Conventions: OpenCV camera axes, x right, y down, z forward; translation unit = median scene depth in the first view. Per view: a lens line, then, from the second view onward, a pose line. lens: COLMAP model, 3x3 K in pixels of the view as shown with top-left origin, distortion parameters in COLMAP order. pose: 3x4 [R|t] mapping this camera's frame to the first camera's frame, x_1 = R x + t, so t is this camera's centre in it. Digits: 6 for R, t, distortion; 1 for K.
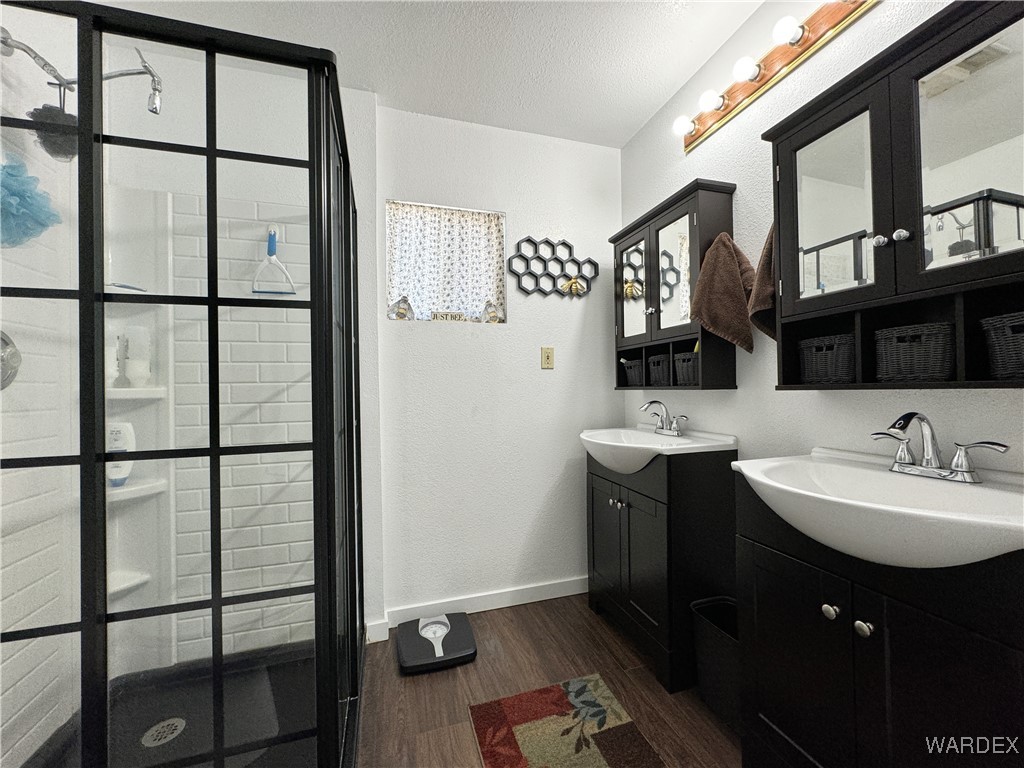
lens RADIAL K [[408.0, 0, 513.2], [0, 408.0, 385.0], [0, 0, 1]] dist [-0.001761, -0.000370]
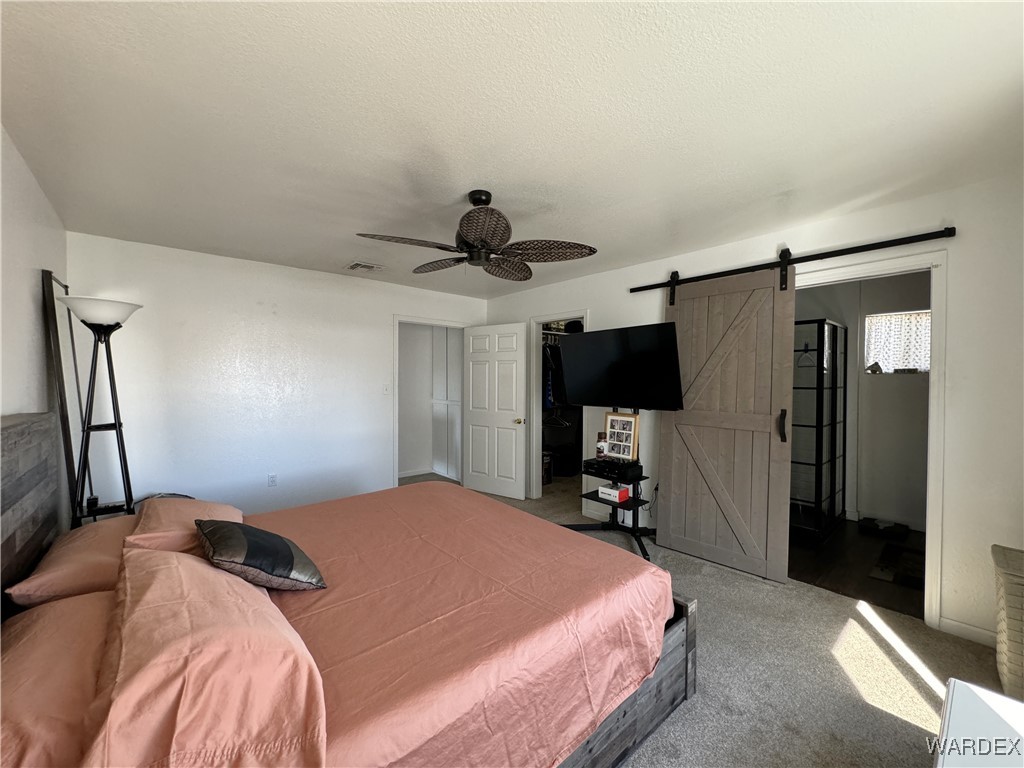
lens RADIAL K [[408.0, 0, 512.4], [0, 408.0, 384.9], [0, 0, 1]] dist [-0.001761, -0.000370]
pose [[0.402404, 0.025338, -0.915112, 0.834140], [-0.001879, 0.999638, 0.026853, -0.152580], [0.915460, -0.009086, 0.402306, -1.419491]]
